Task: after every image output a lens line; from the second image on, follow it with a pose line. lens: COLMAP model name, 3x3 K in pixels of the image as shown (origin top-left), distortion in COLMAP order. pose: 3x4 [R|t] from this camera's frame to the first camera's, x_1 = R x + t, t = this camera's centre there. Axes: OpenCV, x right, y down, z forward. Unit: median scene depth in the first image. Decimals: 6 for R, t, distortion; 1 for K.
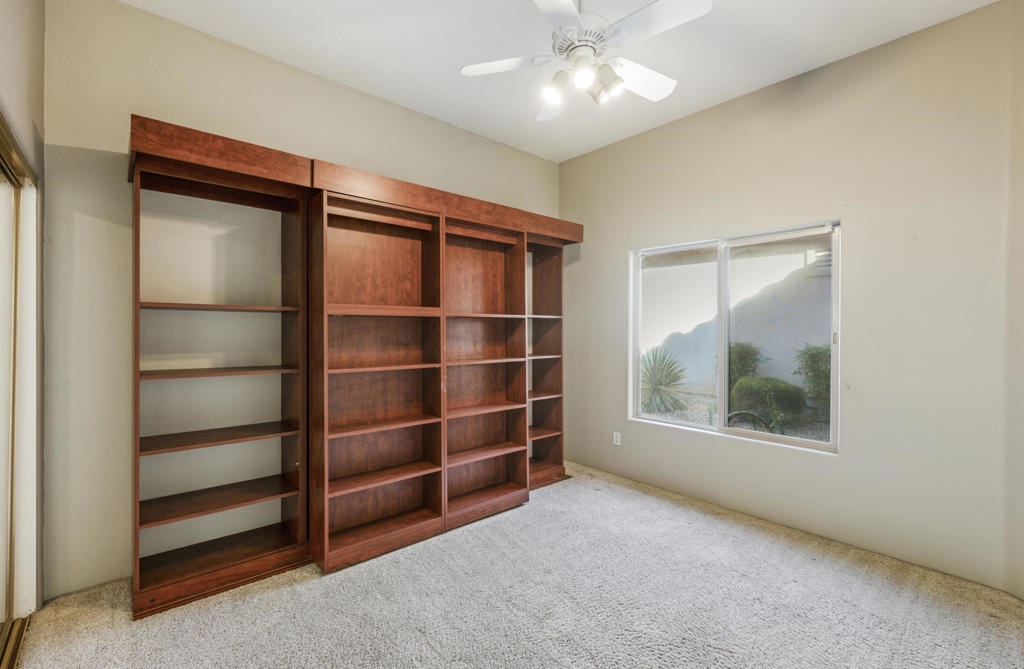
lens RADIAL K [[437.9, 0, 506.6], [0, 437.9, 331.0], [0, 0, 1]] dist [0.004123, 0.000041]
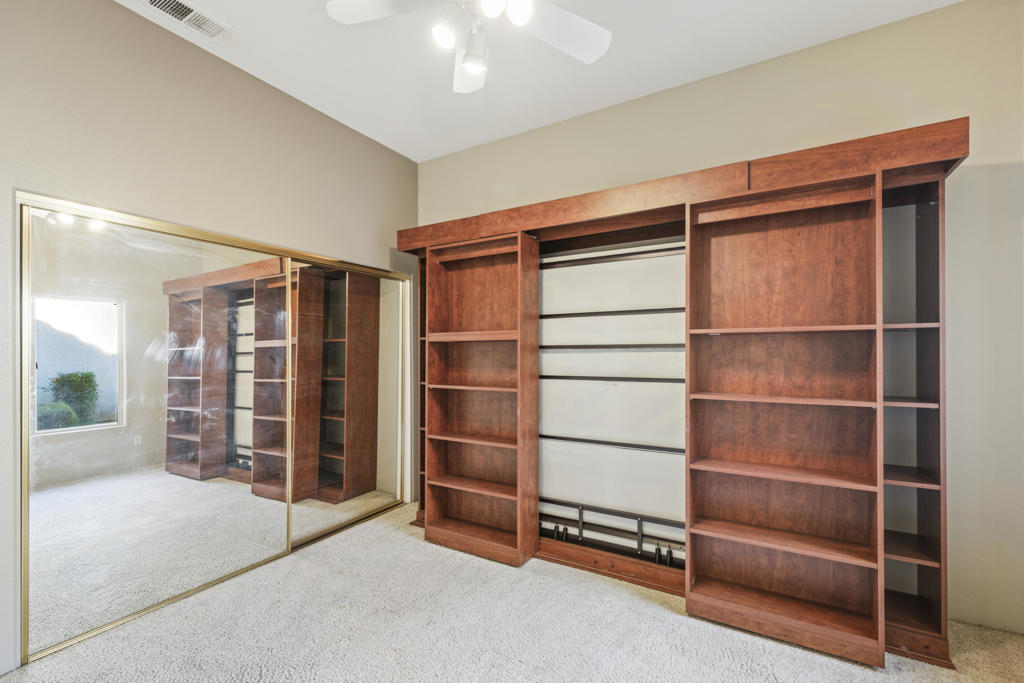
lens RADIAL K [[454.5, 0, 507.0], [0, 454.5, 349.4], [0, 0, 1]] dist [0.001222, 0.000717]
pose [[0.298076, -0.007305, -0.954514, 0.508159], [0.002869, 0.999973, -0.006757, -0.002890], [0.954538, -0.000724, 0.298089, 0.439811]]
